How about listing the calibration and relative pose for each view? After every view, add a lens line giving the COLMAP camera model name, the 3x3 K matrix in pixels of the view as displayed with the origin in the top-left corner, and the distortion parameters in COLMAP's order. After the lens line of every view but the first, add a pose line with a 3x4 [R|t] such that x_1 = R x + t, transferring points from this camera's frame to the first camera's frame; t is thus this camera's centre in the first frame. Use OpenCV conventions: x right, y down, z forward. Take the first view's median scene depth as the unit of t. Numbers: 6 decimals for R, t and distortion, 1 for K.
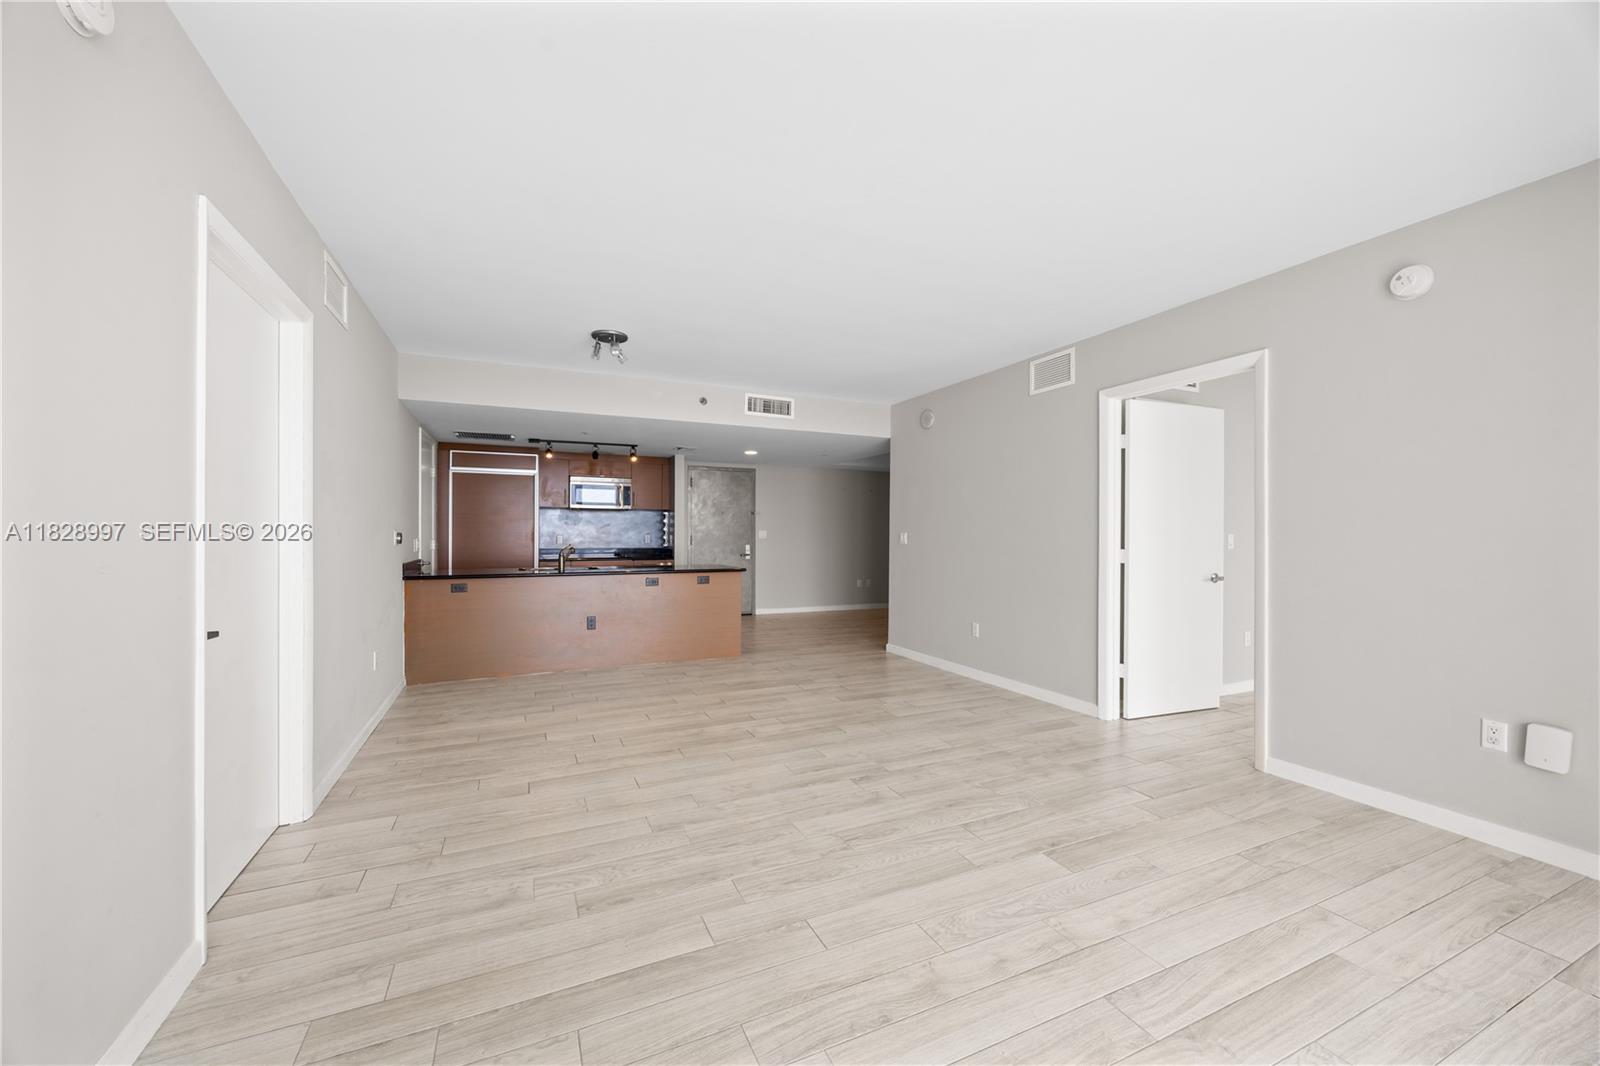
lens RADIAL K [[610.7, 0, 791.1], [0, 610.7, 533.5], [0, 0, 1]] dist [0.006875, -0.000086]
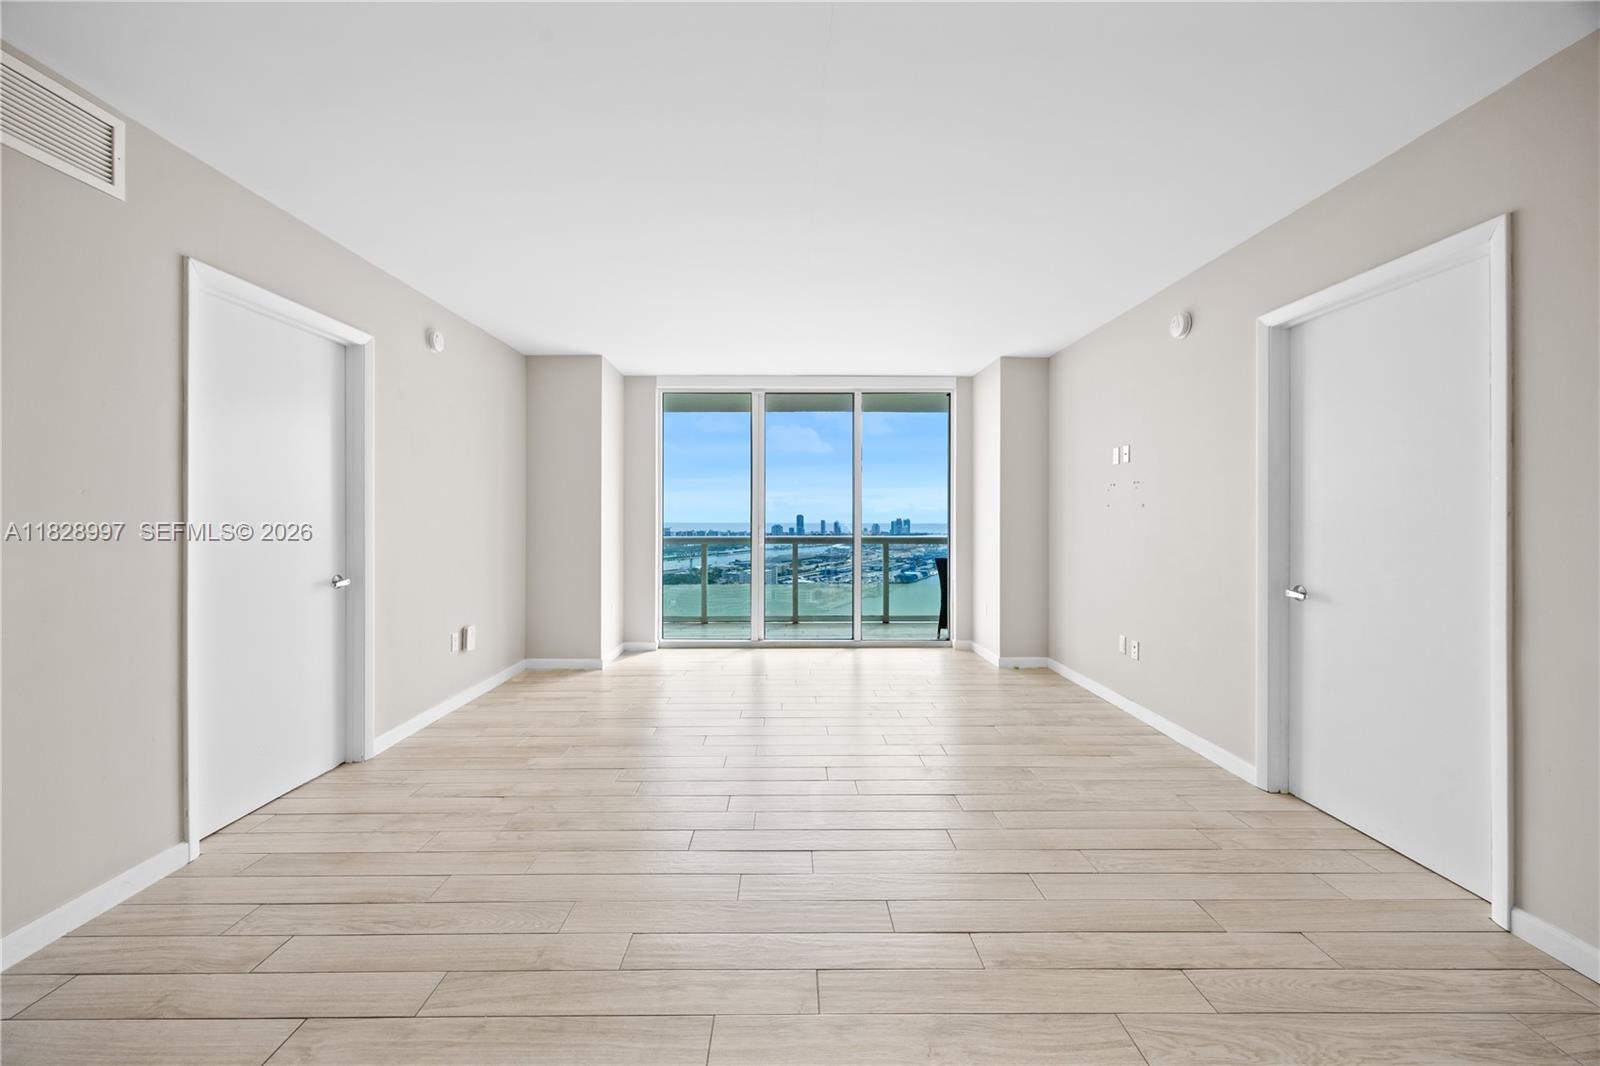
lens RADIAL K [[610.7, 0, 790.6], [0, 610.7, 521.2], [0, 0, 1]] dist [0.006875, -0.000086]
pose [[-0.912668, -0.009395, 0.408595, -0.262211], [-0.006382, 0.999941, 0.008737, -0.011497], [-0.408653, 0.005366, -0.912674, 1.644380]]
